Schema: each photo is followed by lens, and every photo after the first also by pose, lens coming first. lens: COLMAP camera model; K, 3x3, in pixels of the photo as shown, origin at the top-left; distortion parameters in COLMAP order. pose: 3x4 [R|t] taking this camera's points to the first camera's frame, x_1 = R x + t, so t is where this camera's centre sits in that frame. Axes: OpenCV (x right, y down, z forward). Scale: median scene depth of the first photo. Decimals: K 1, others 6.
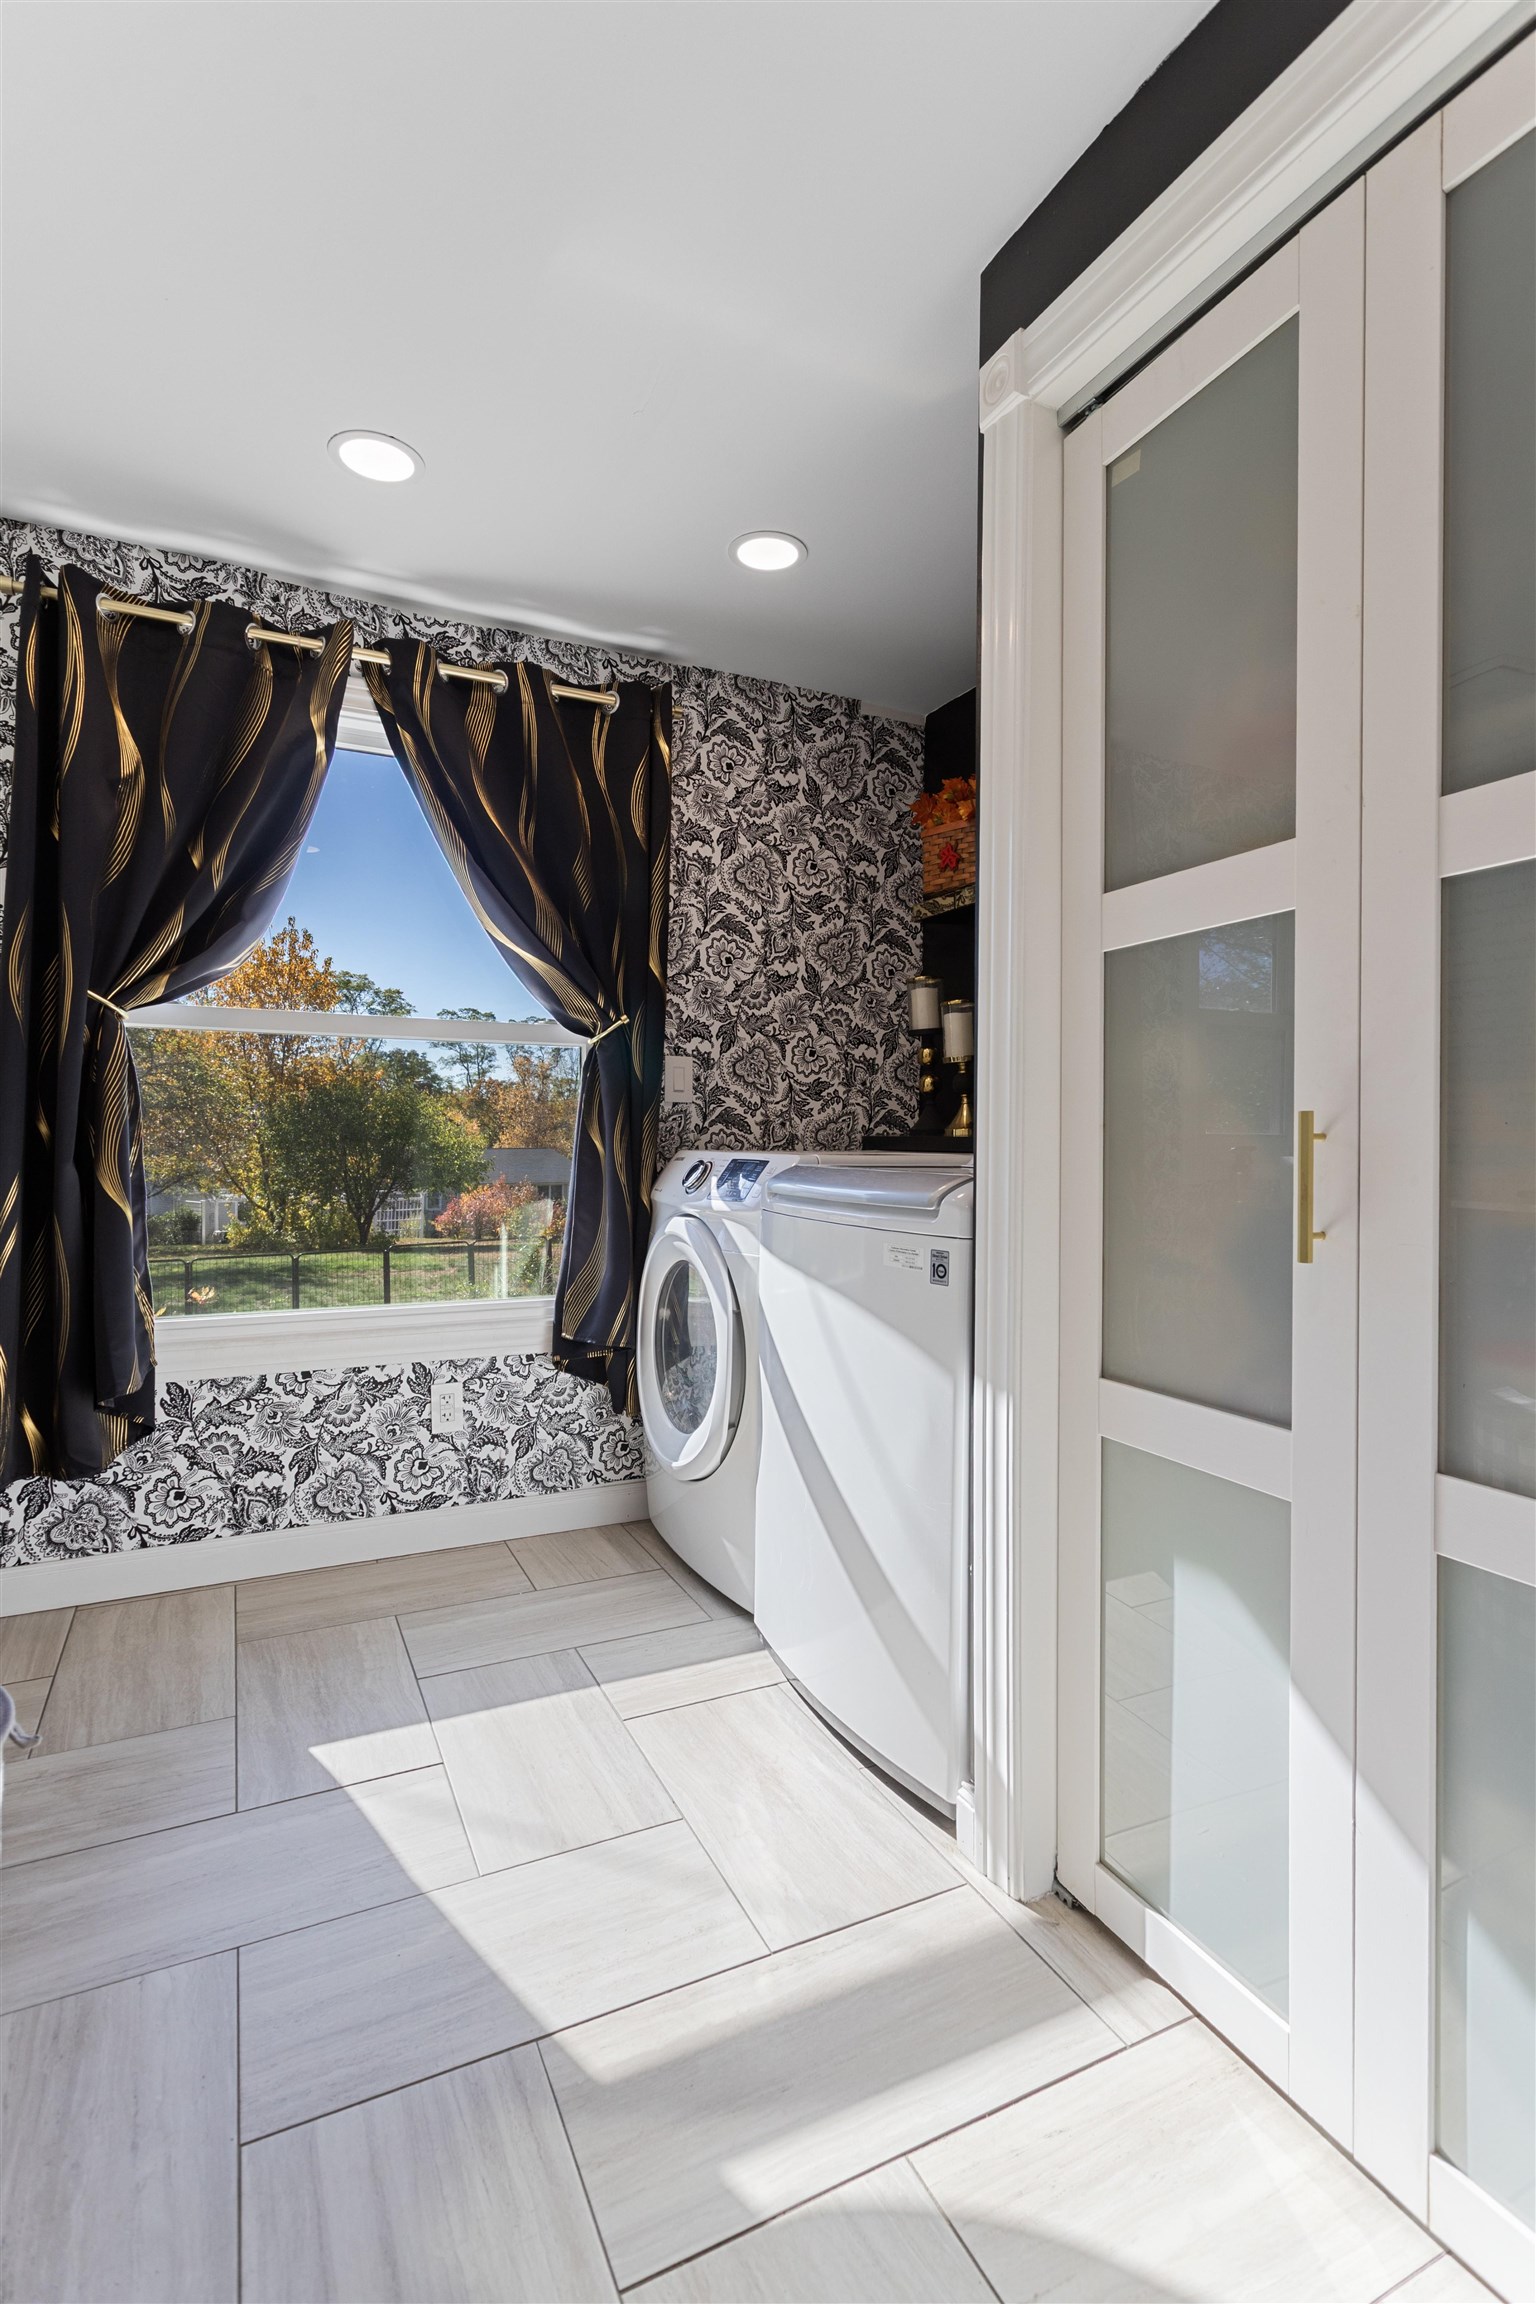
lens RADIAL K [[1096.4, 0, 778.2], [0, 1096.4, 1149.4], [0, 0, 1]] dist [0.001166, 0.001756]
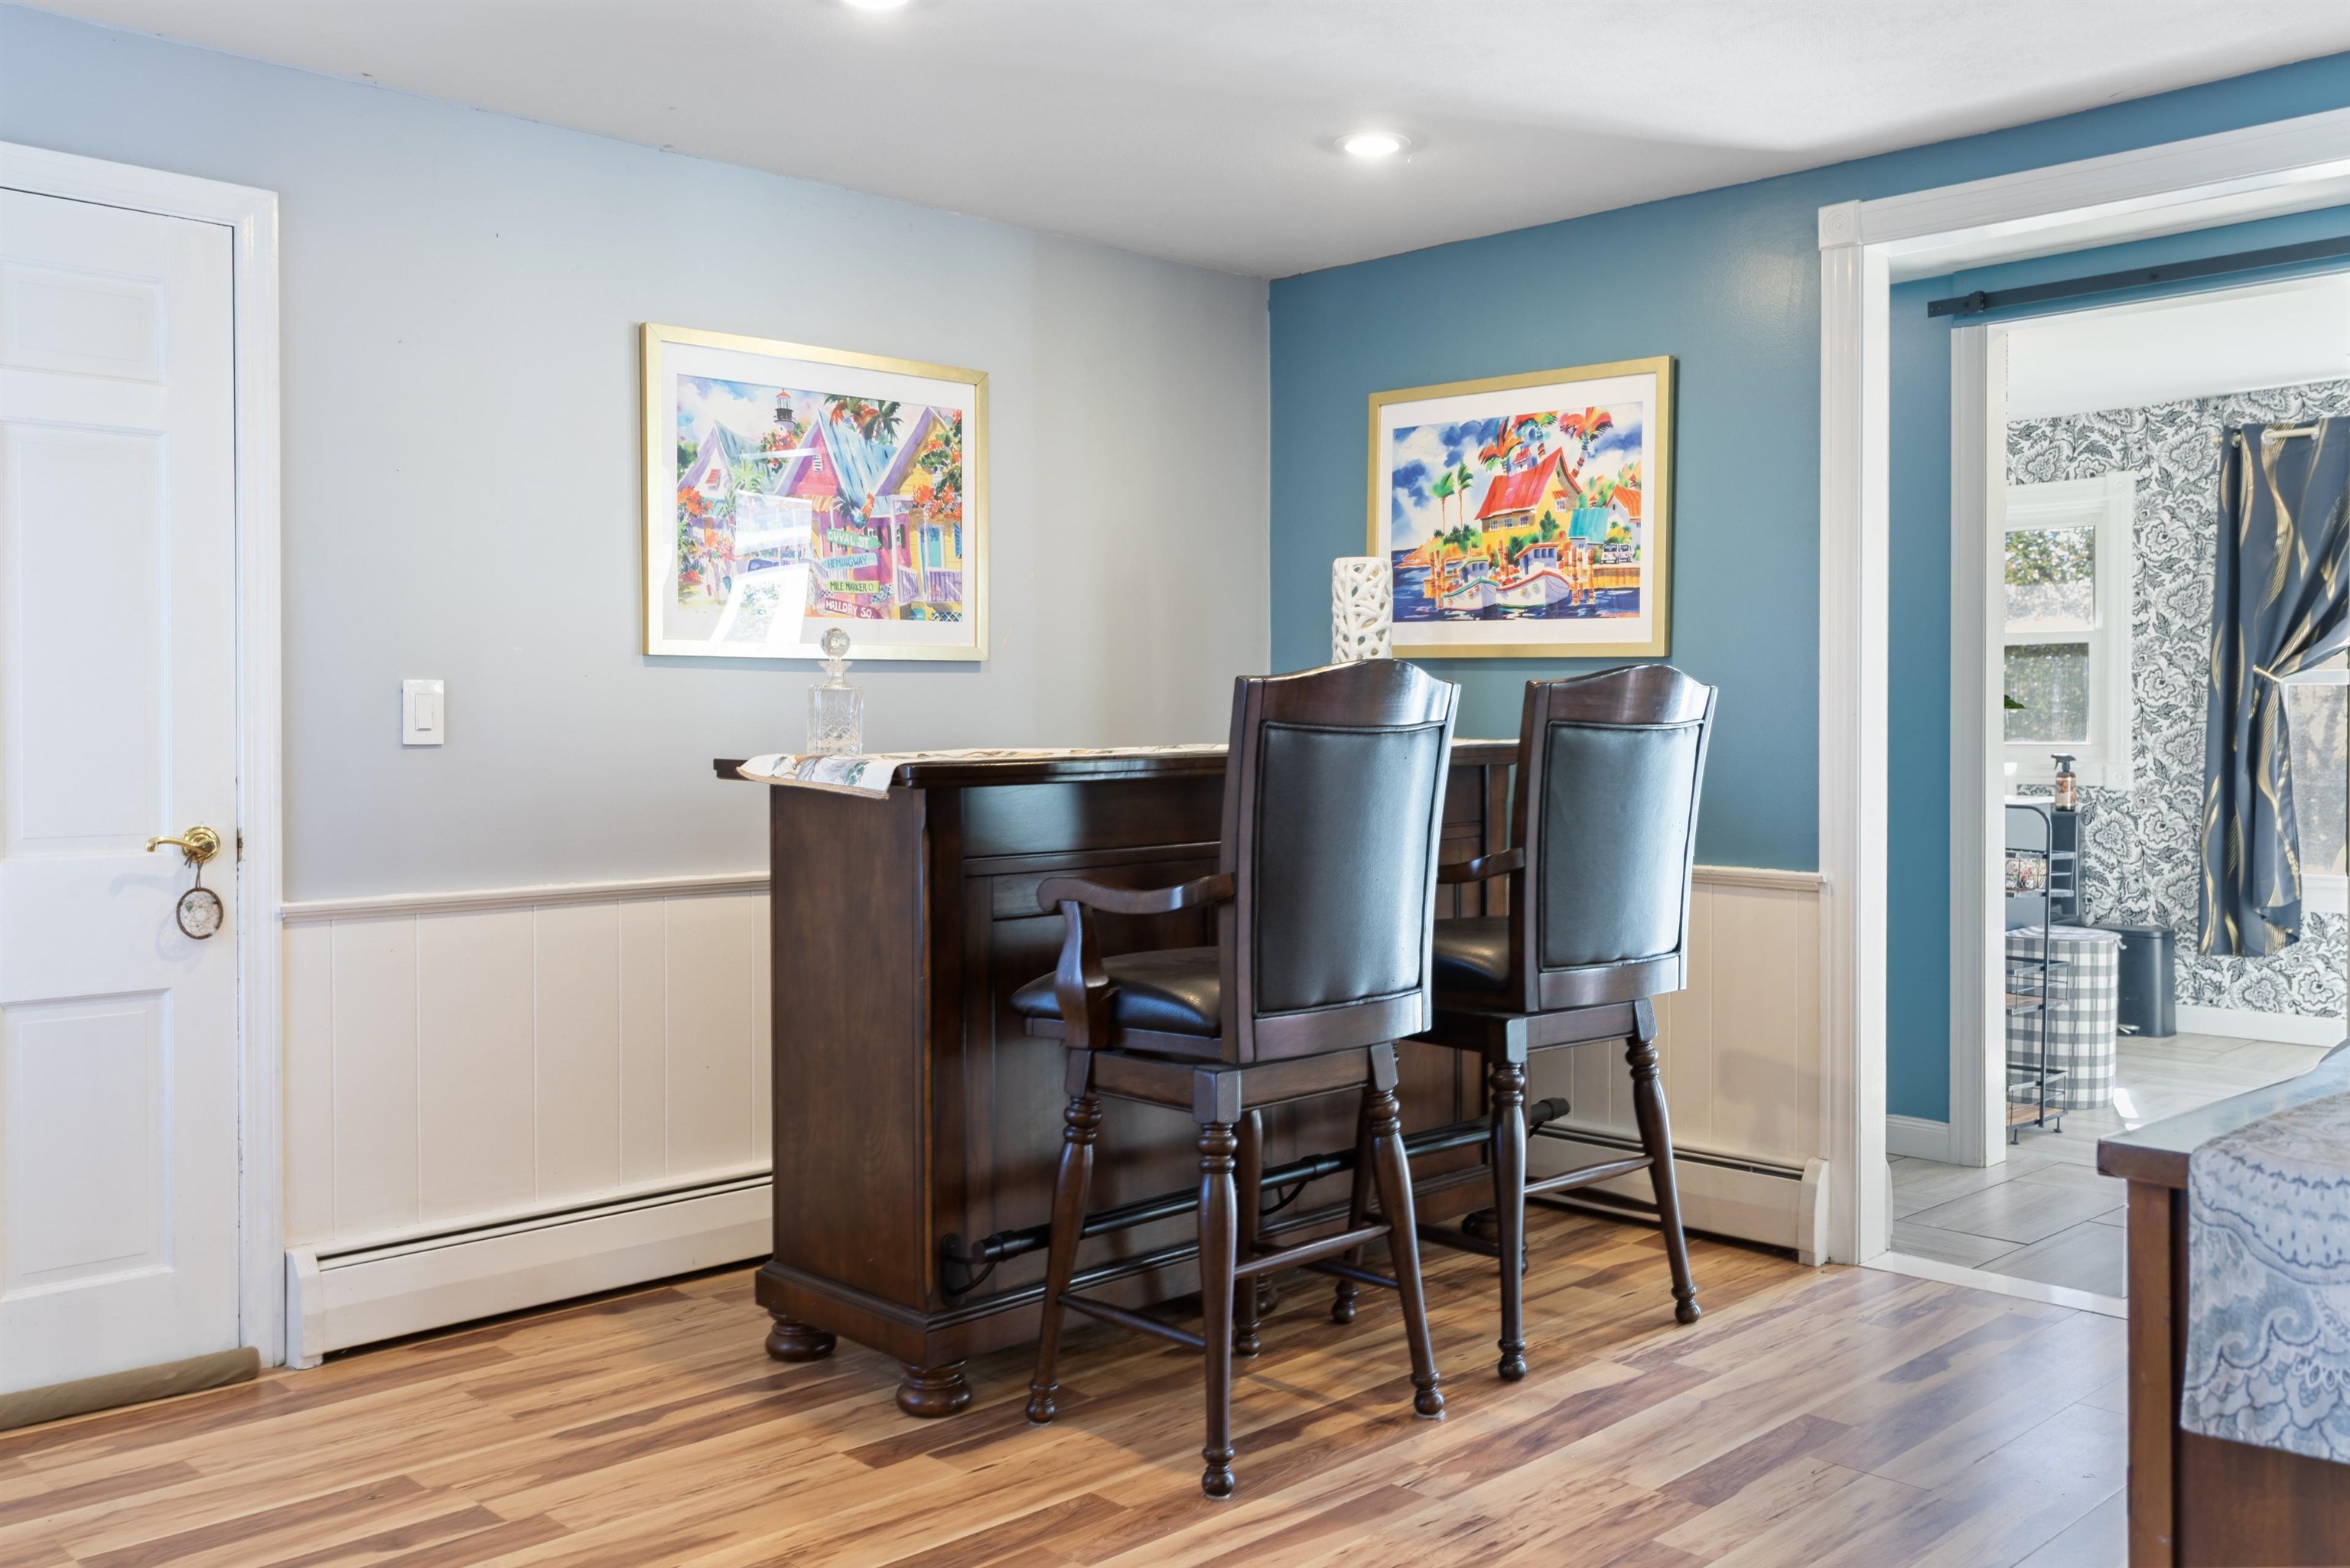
lens RADIAL K [[2032.0, 0, 1181.0], [0, 2032.0, 770.4], [0, 0, 1]] dist [0.013554, 0.008031]
pose [[0.300765, 0.016195, -0.953561, 1.799192], [0.004172, 0.999824, 0.018296, -0.051288], [0.953689, -0.009481, 0.300645, -1.464681]]
